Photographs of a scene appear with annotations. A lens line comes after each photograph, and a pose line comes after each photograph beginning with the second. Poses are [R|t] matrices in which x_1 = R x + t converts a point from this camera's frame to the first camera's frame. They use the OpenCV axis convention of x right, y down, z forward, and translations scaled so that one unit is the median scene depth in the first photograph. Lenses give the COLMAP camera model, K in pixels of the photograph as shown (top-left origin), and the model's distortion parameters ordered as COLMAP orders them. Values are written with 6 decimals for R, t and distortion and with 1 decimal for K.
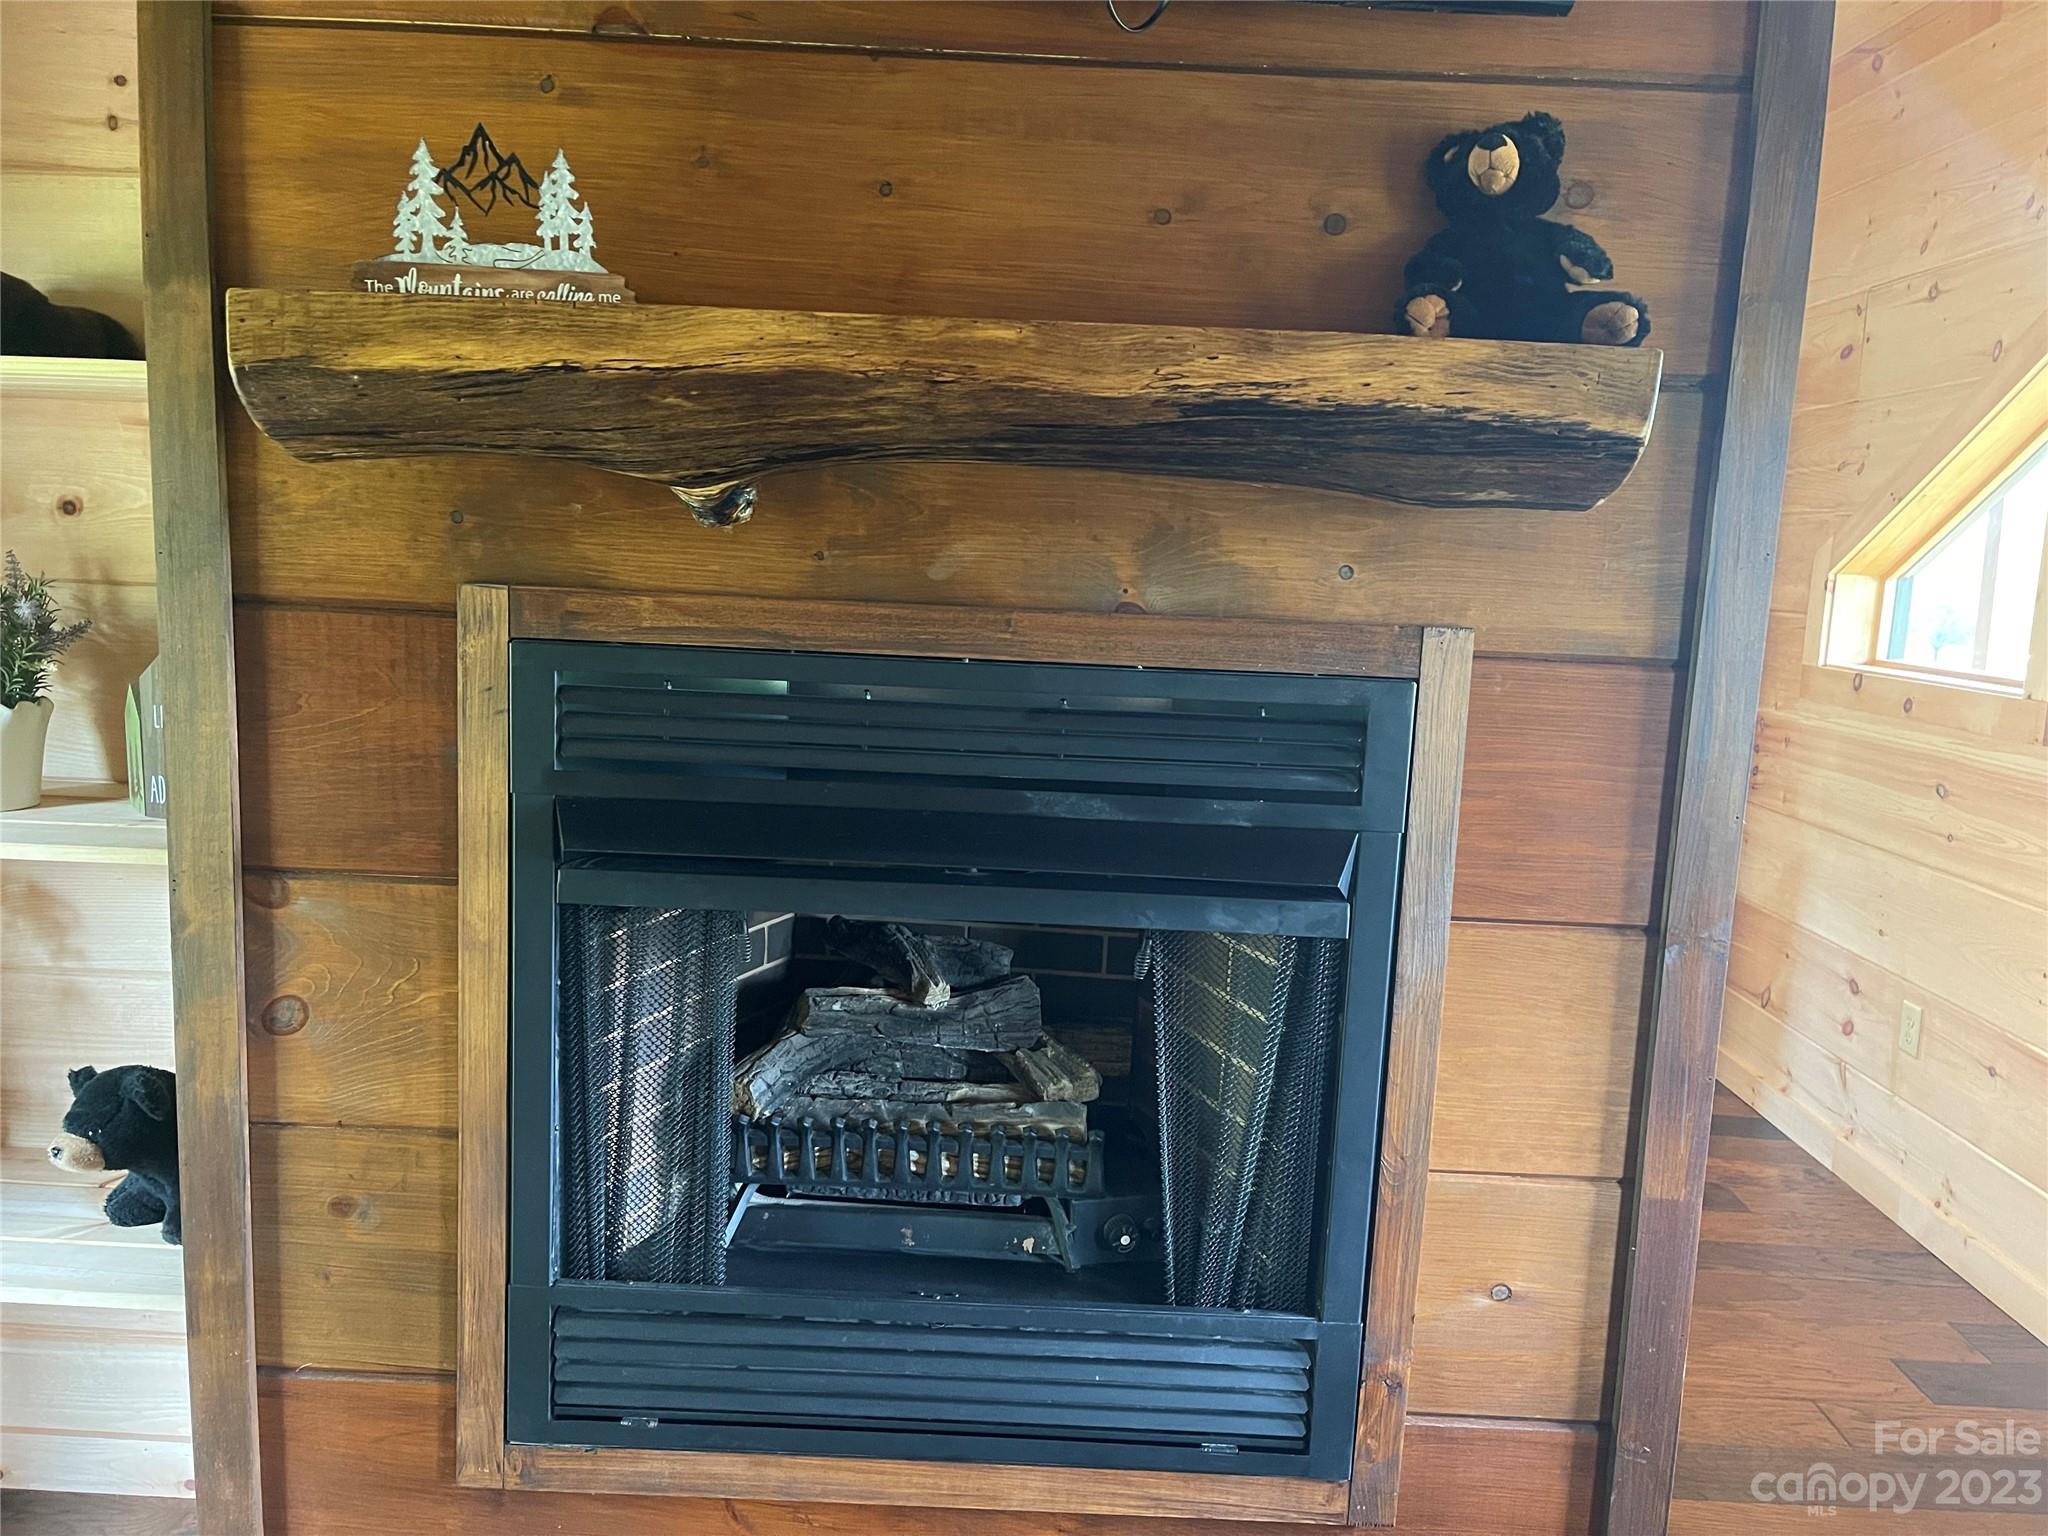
lens RADIAL K [[1545.1, 0, 1018.4], [0, 1545.1, 764.5], [0, 0, 1]] dist [0.065182, -0.079773]
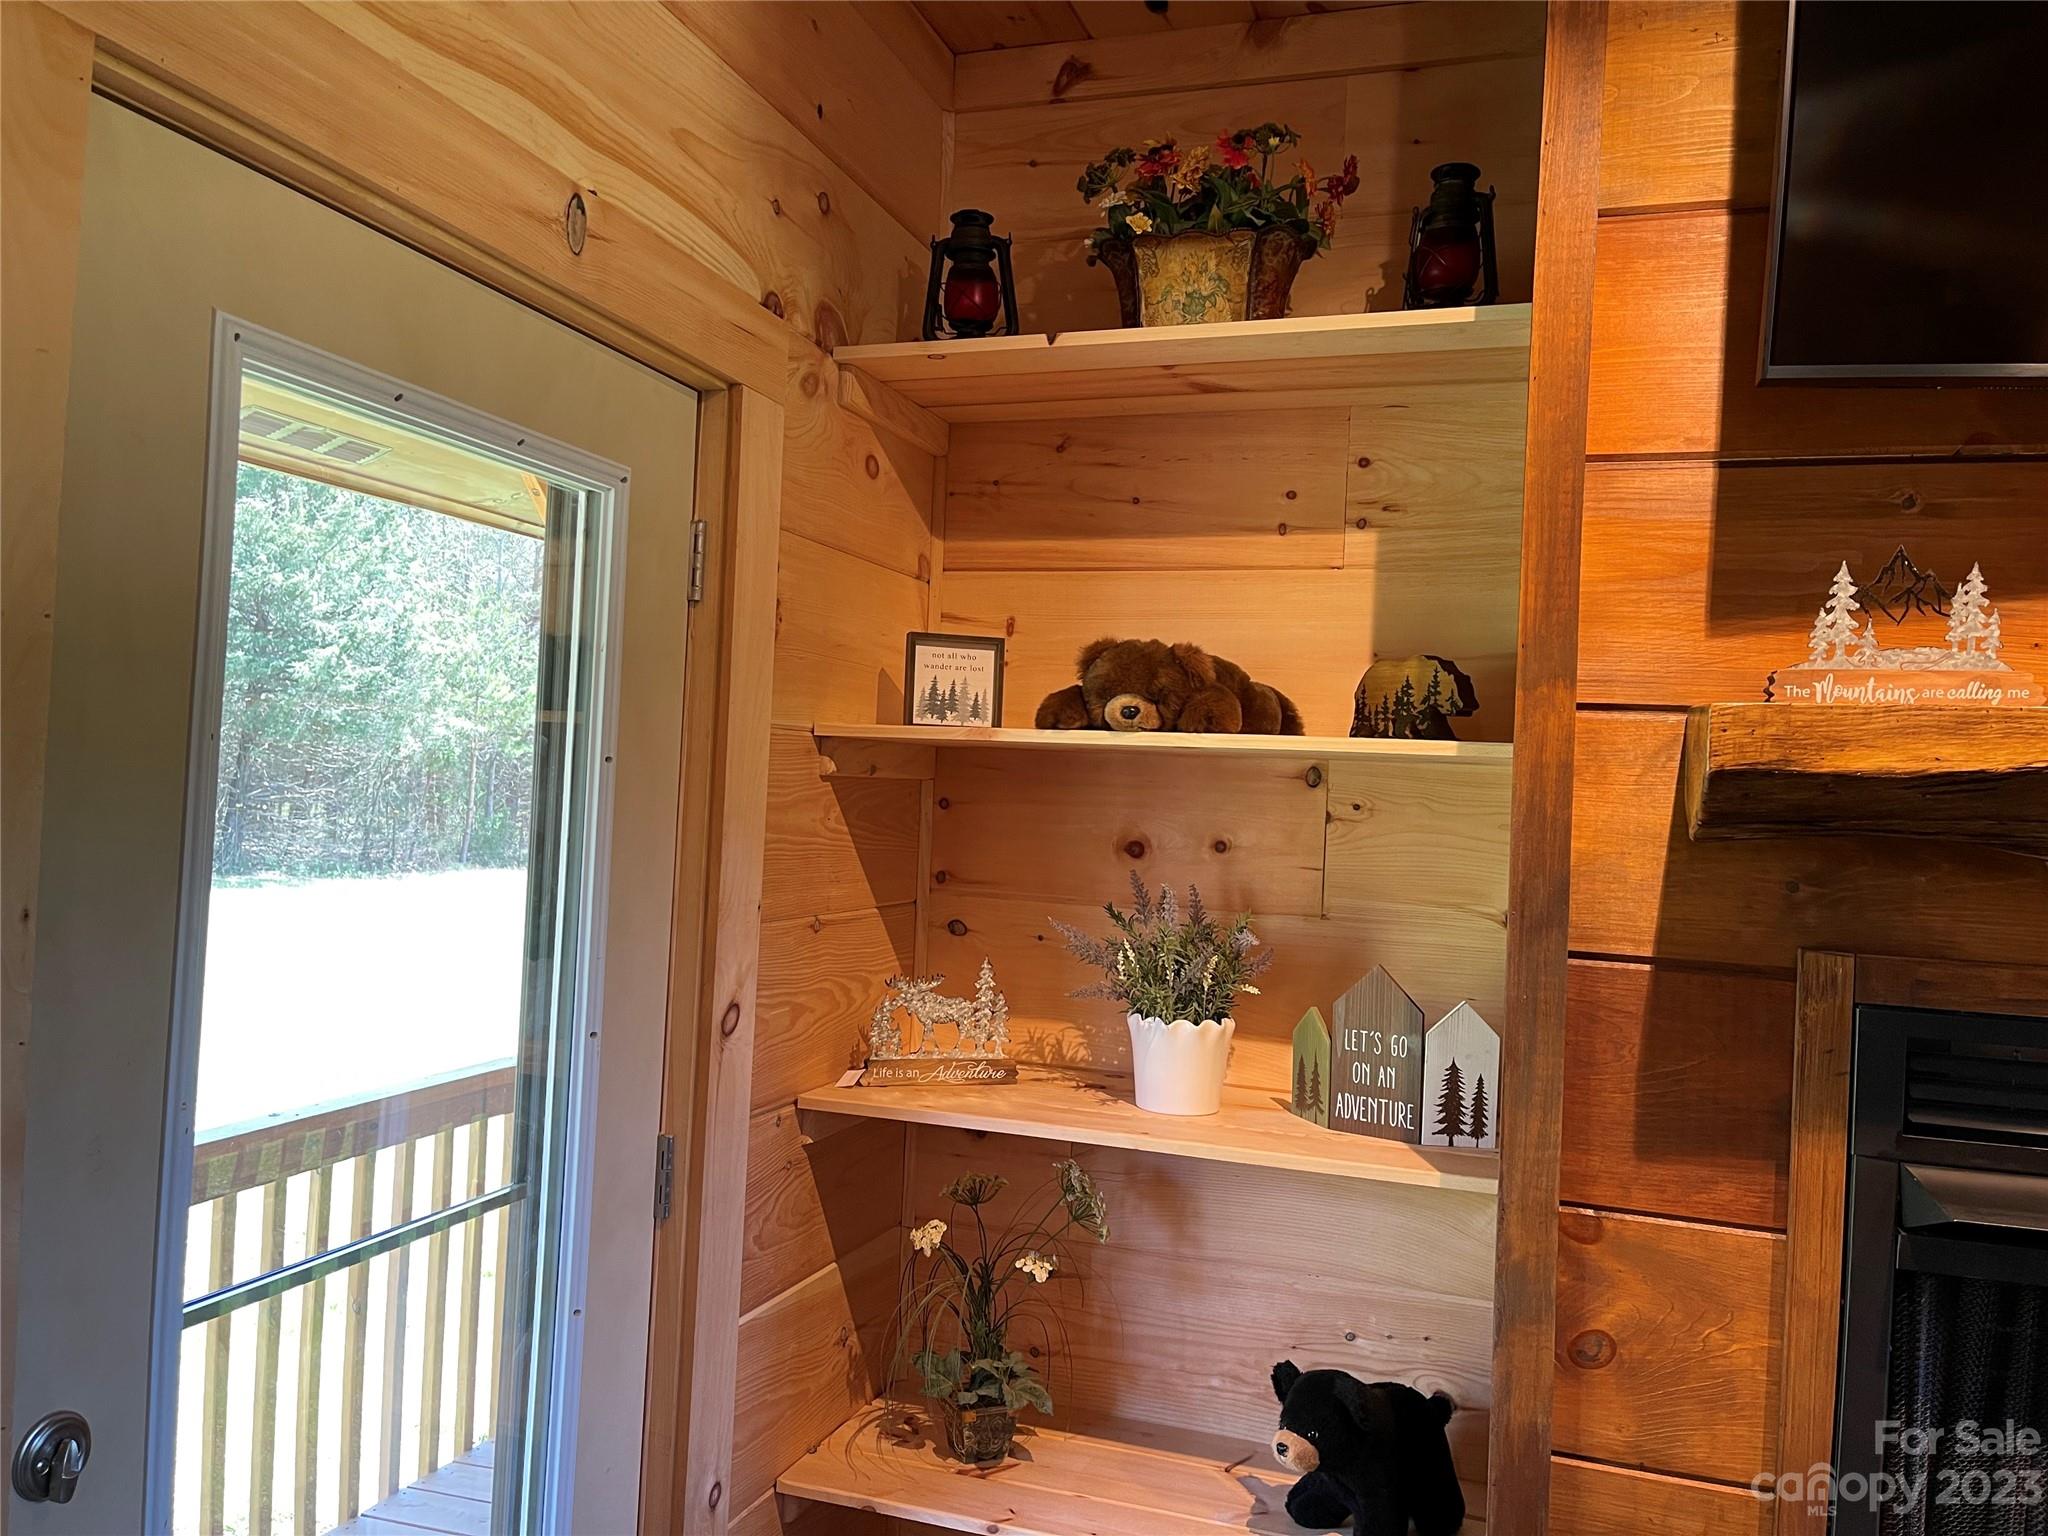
lens RADIAL K [[1545.1, 0, 1025.1], [0, 1545.1, 761.0], [0, 0, 1]] dist [0.065182, -0.079773]
pose [[0.946338, -0.003191, -0.323163, -0.515699], [-0.052952, 0.984907, -0.164788, -0.039122], [0.318811, 0.173057, 0.931886, -0.187457]]
